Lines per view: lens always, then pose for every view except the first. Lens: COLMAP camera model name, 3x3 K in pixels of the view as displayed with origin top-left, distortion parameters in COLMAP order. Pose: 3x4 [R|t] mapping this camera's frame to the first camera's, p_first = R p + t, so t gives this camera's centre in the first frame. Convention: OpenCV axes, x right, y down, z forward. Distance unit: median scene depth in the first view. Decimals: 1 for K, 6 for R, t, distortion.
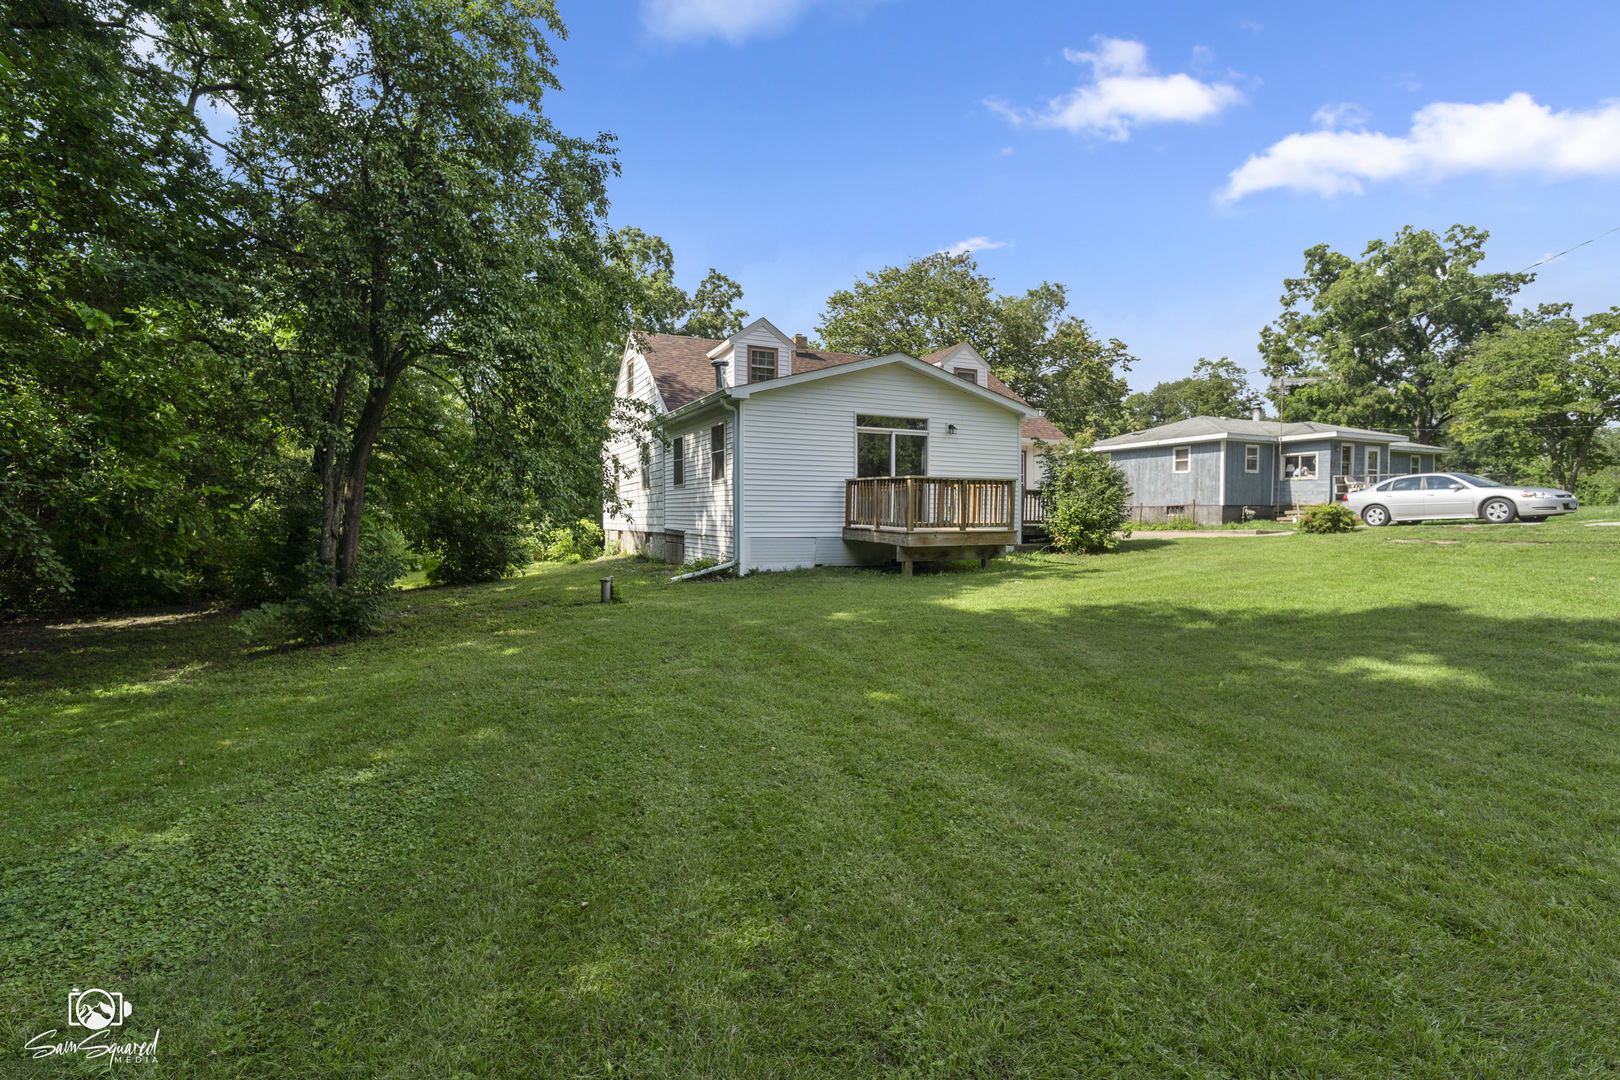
lens RADIAL K [[783.1, 0, 813.7], [0, 783.1, 536.6], [0, 0, 1]] dist [-0.003989, 0.000905]
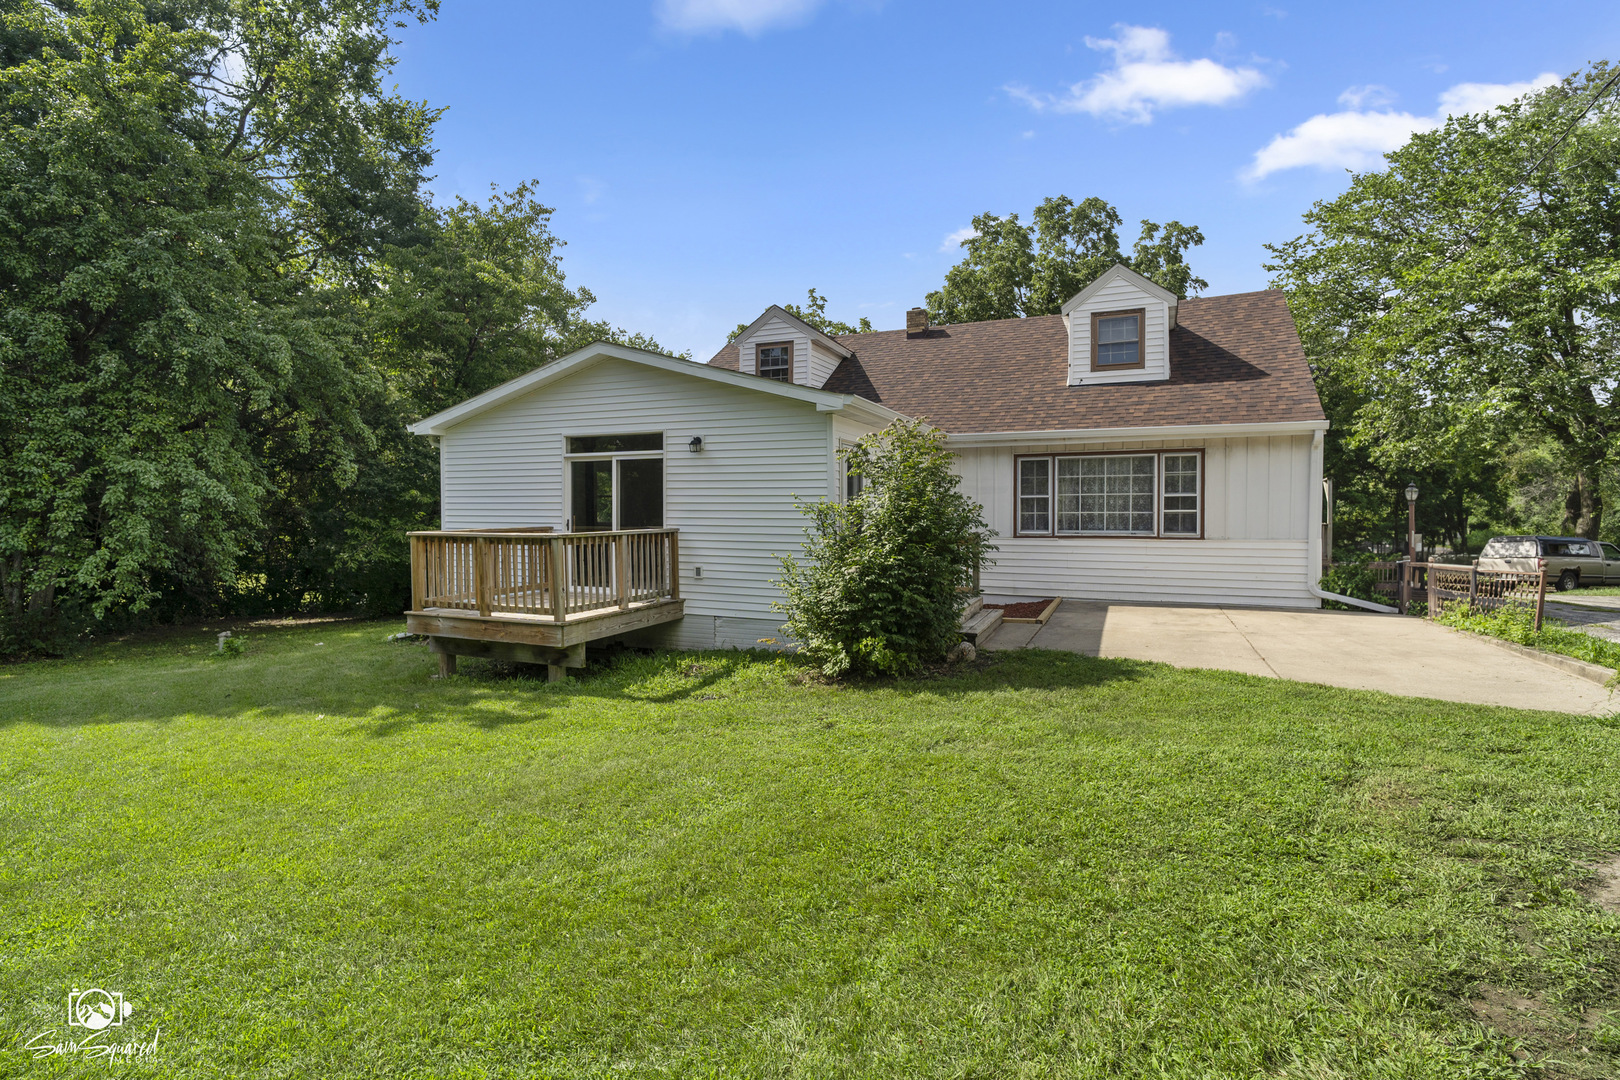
lens RADIAL K [[783.1, 0, 812.1], [0, 783.1, 530.4], [0, 0, 1]] dist [-0.003989, 0.000905]
pose [[0.636289, 0.017315, -0.771256, 0.568031], [-0.023458, 0.999720, 0.003091, -0.057484], [0.771094, 0.016126, 0.636517, 0.530967]]
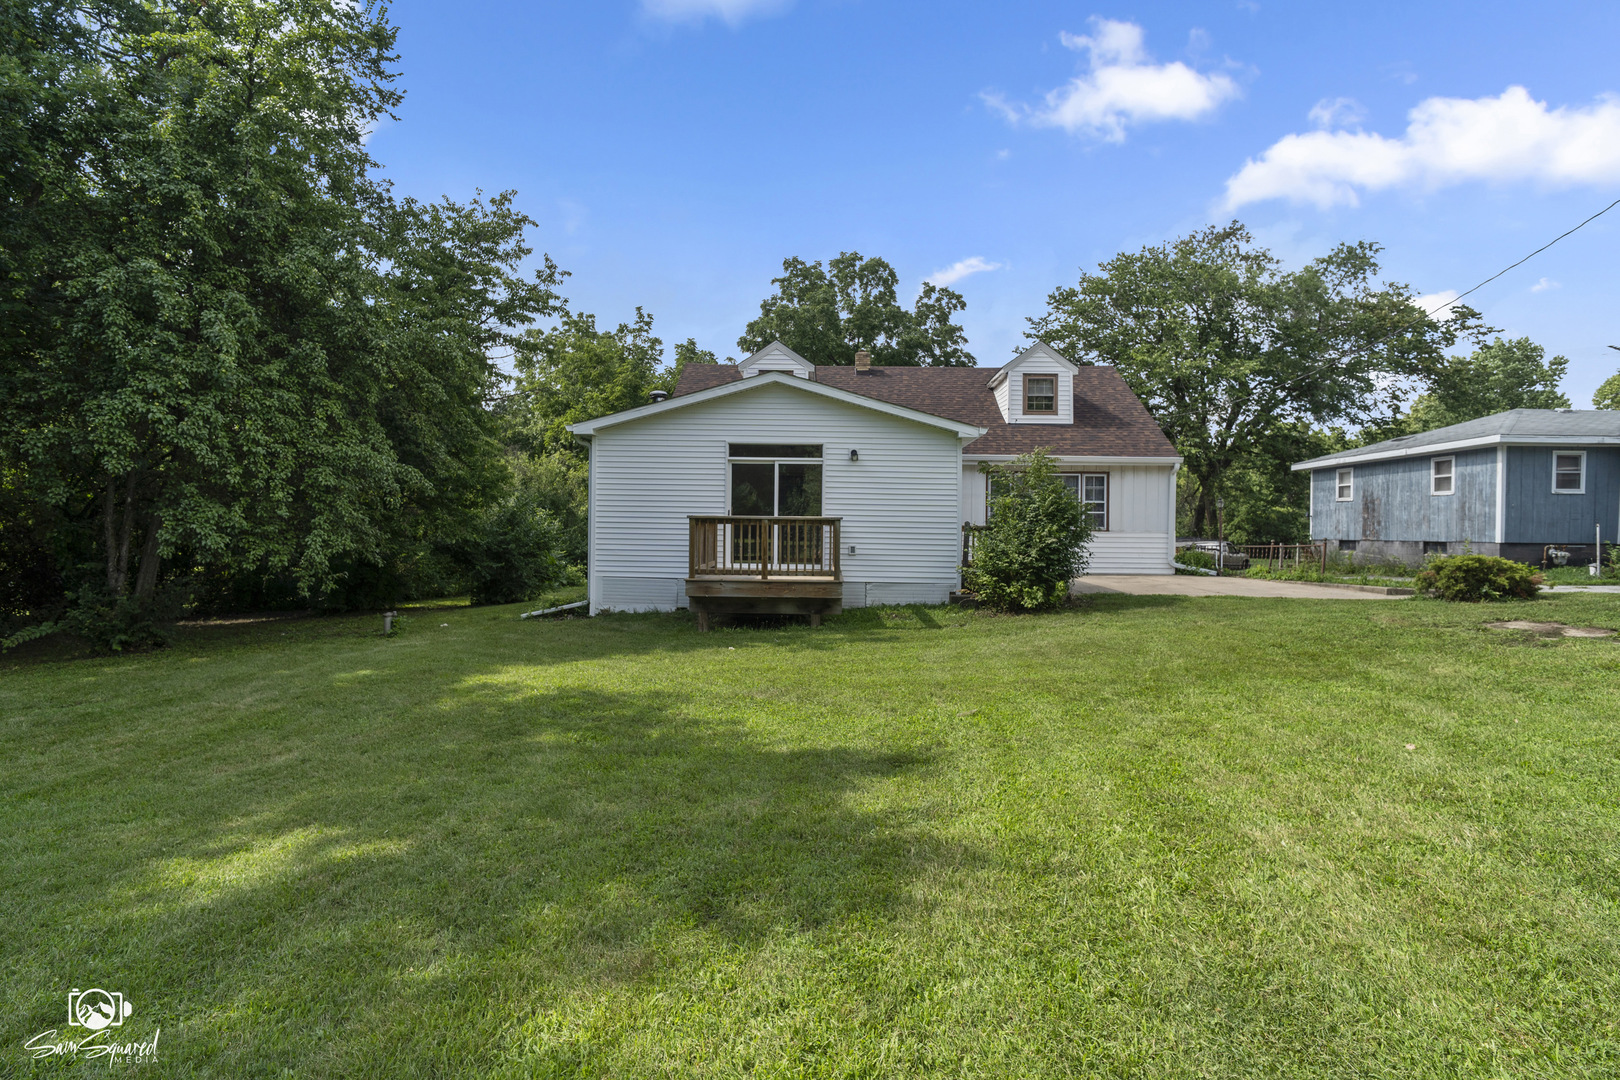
lens RADIAL K [[783.1, 0, 803.8], [0, 783.1, 543.1], [0, 0, 1]] dist [-0.003989, 0.000905]
pose [[0.883839, 0.018065, -0.467442, 0.414009], [-0.024191, 0.999682, -0.007107, -0.027746], [0.467165, 0.017590, 0.883995, 0.180090]]
